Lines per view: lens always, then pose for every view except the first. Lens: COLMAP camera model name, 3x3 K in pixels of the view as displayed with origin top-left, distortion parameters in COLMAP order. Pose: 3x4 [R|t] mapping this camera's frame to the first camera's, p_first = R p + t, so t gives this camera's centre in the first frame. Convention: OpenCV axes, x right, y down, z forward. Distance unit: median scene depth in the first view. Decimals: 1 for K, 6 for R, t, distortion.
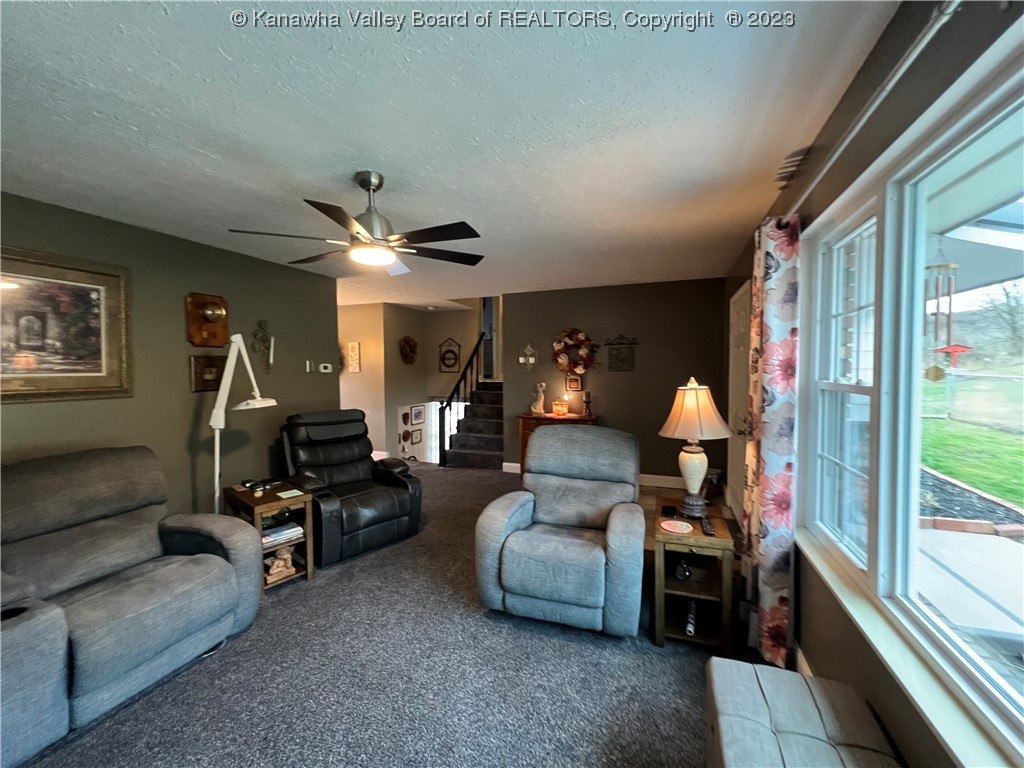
lens RADIAL K [[409.4, 0, 512.3], [0, 409.4, 382.1], [0, 0, 1]] dist [-0.000046, 0.000034]
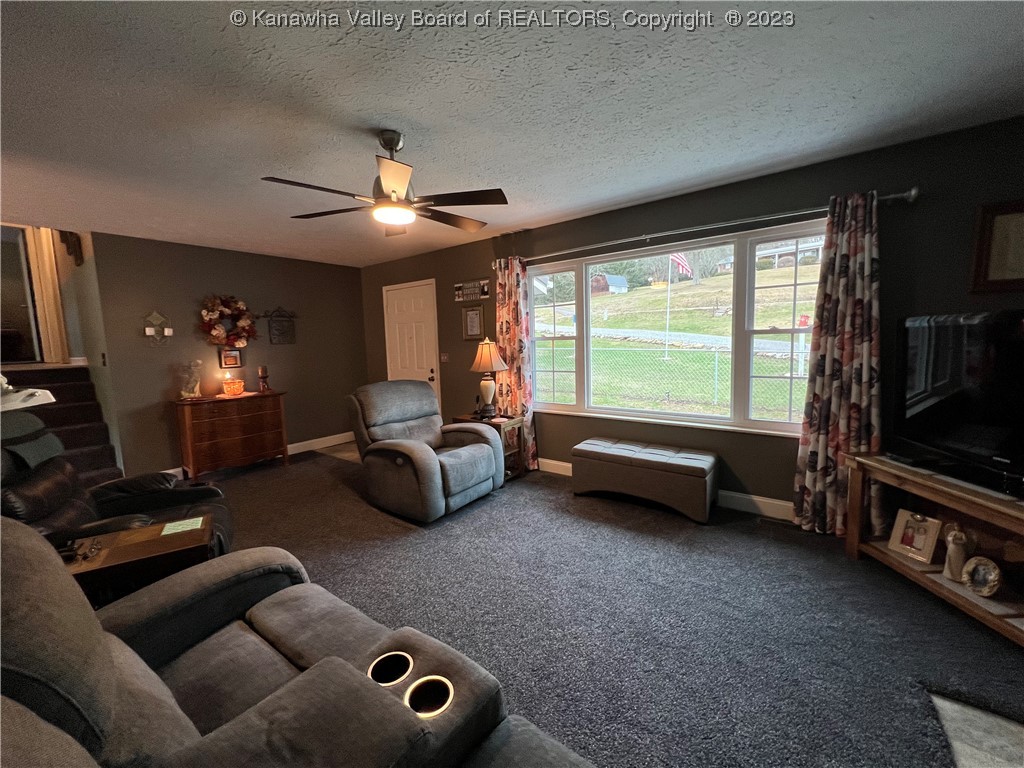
lens RADIAL K [[409.4, 0, 512.3], [0, 409.4, 382.1], [0, 0, 1]] dist [-0.000046, 0.000034]
pose [[0.282383, -0.098597, 0.954221, -0.537287], [0.064366, 0.994410, 0.083702, 0.018084], [-0.957140, 0.037783, 0.287150, 0.182488]]
